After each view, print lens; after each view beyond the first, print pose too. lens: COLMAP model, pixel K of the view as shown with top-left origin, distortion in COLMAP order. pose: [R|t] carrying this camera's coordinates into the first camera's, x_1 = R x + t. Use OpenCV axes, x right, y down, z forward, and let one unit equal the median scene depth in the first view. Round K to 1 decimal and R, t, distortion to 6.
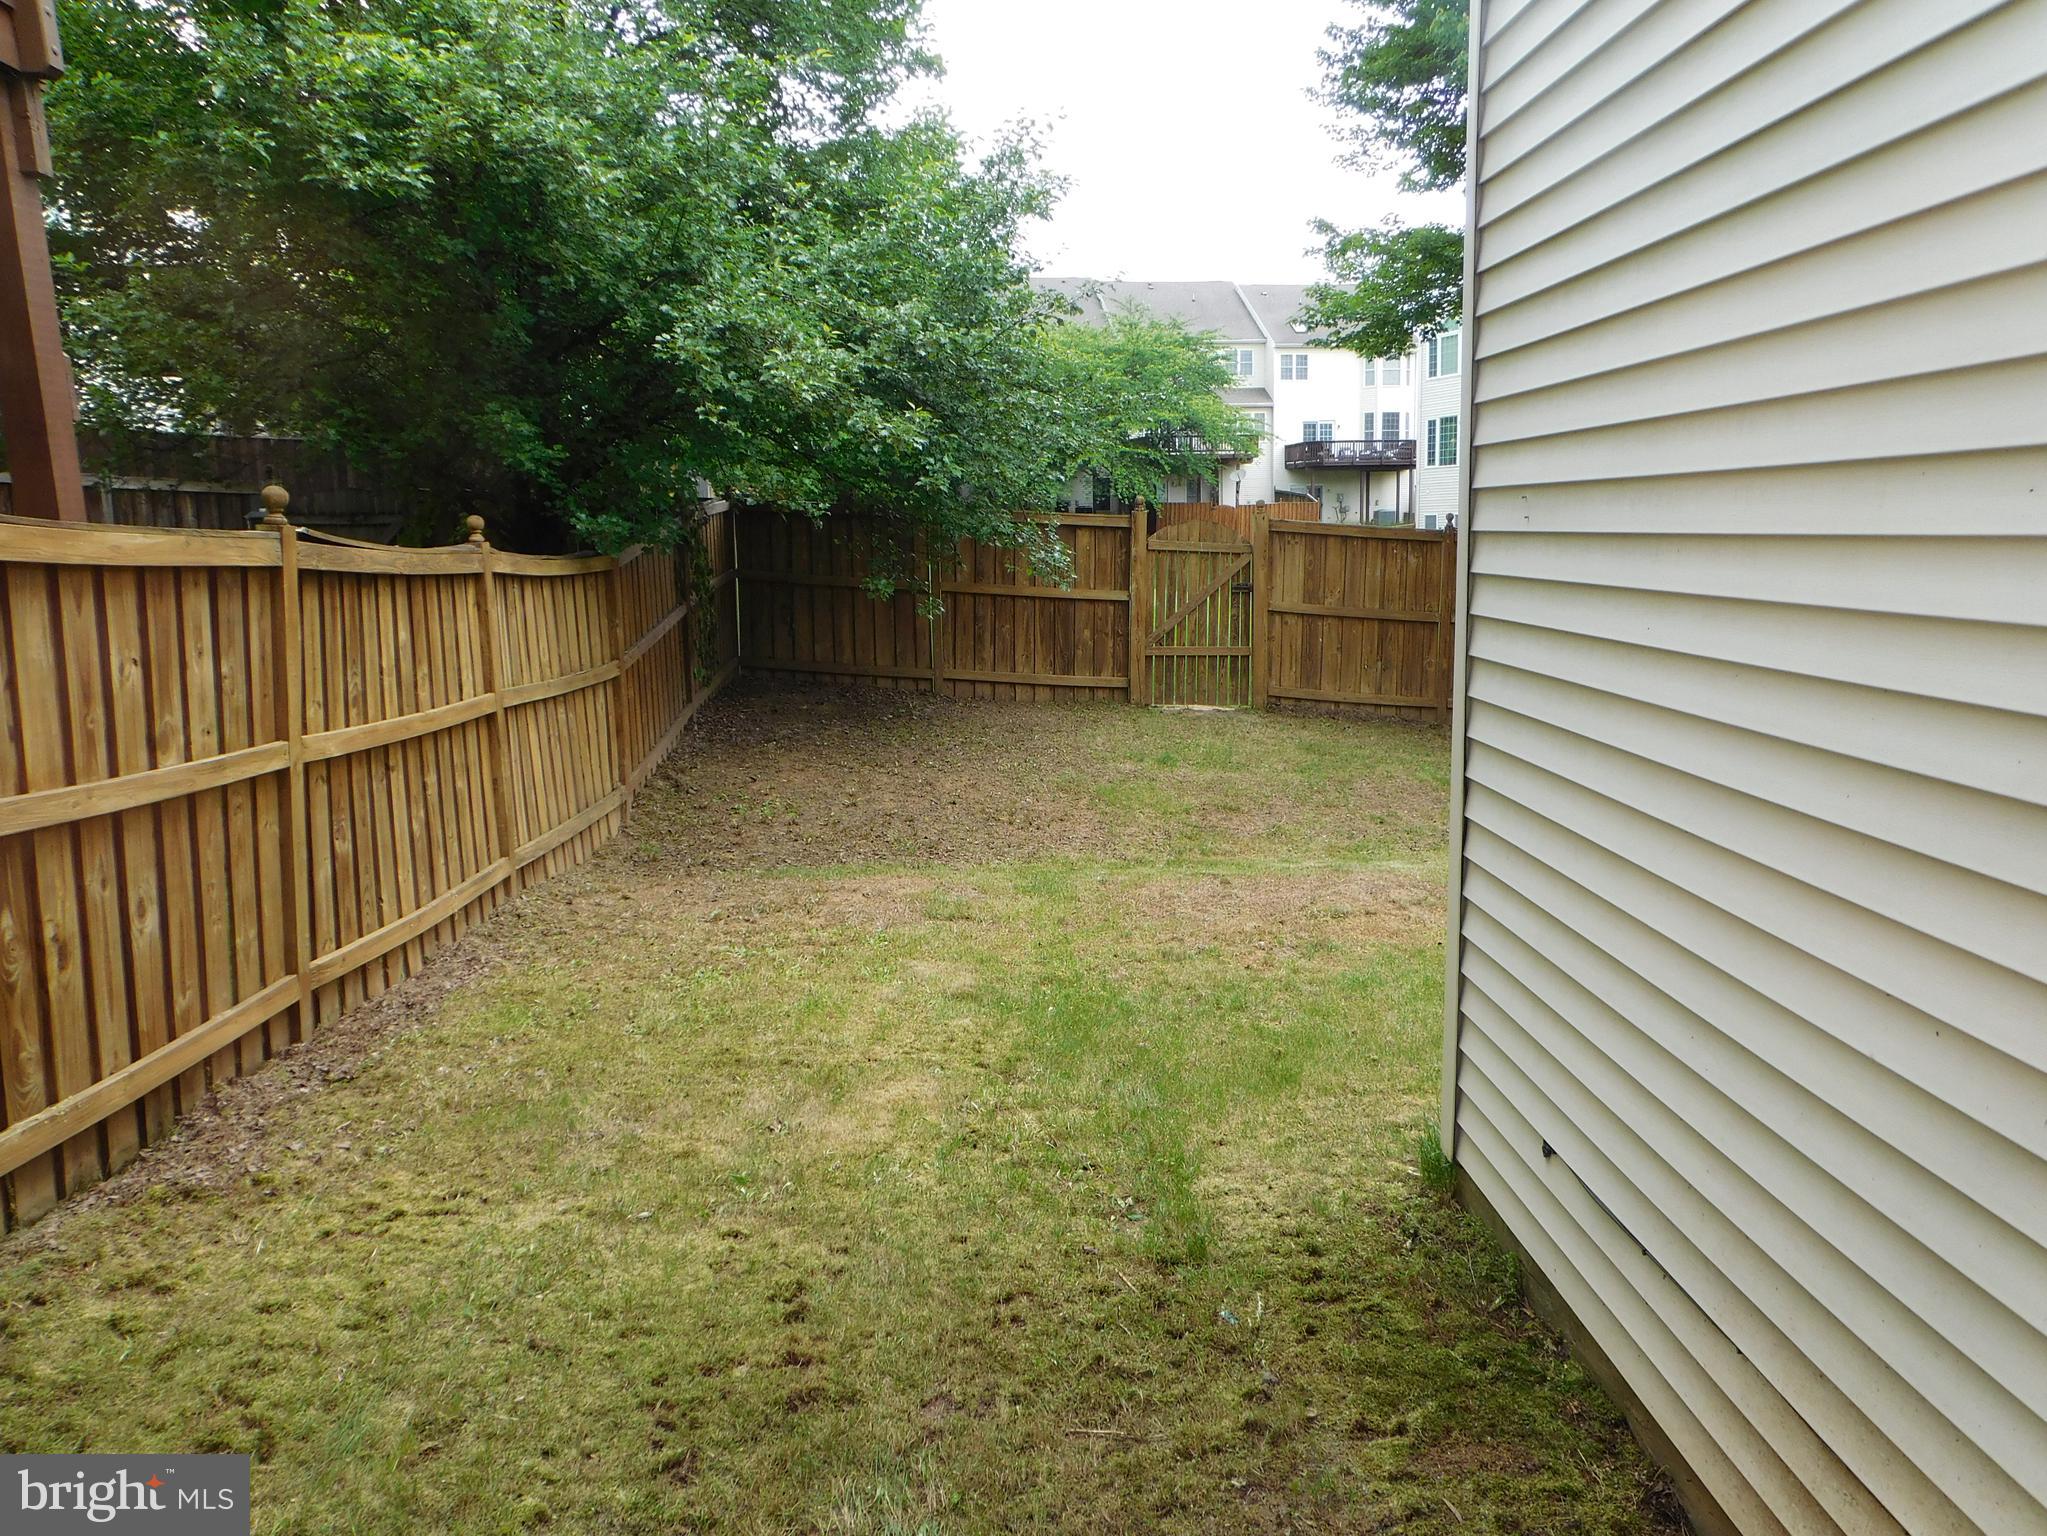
lens RADIAL K [[1528.2, 0, 1018.7], [0, 1528.2, 762.9], [0, 0, 1]] dist [-0.002584, 0.024033]
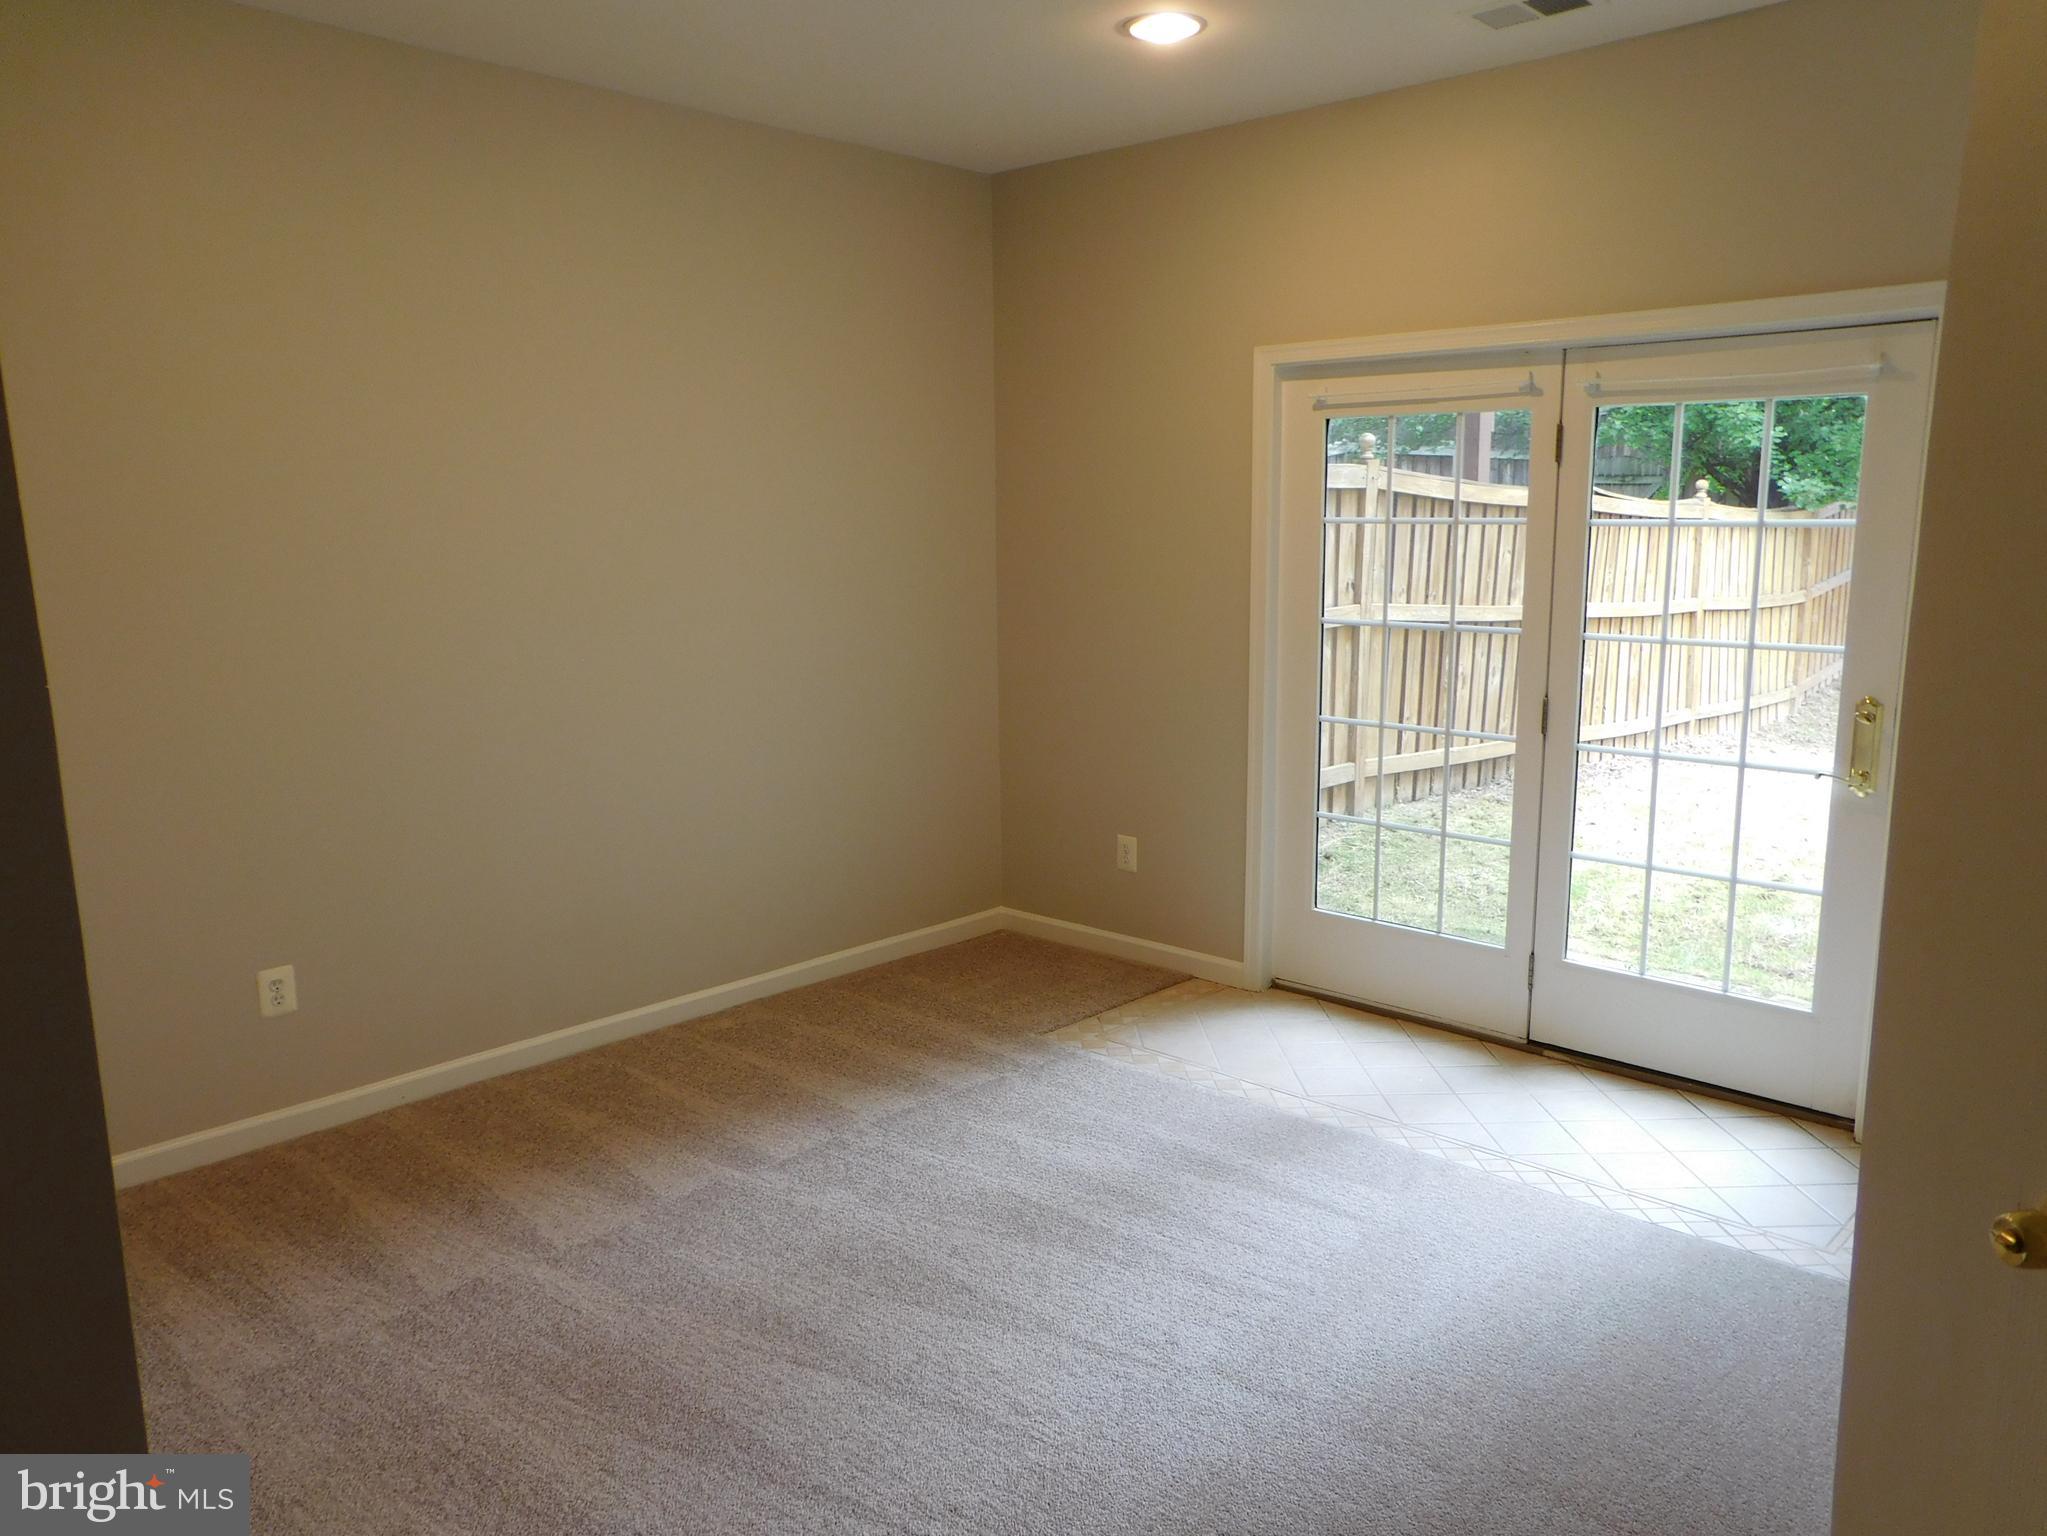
lens RADIAL K [[1528.2, 0, 1021.8], [0, 1528.2, 764.8], [0, 0, 1]] dist [-0.002584, 0.024033]
pose [[0.713891, 0.137987, -0.686527, 0.200947], [-0.118528, 0.990058, 0.075742, 0.068501], [0.690152, 0.027300, 0.723149, -0.459521]]
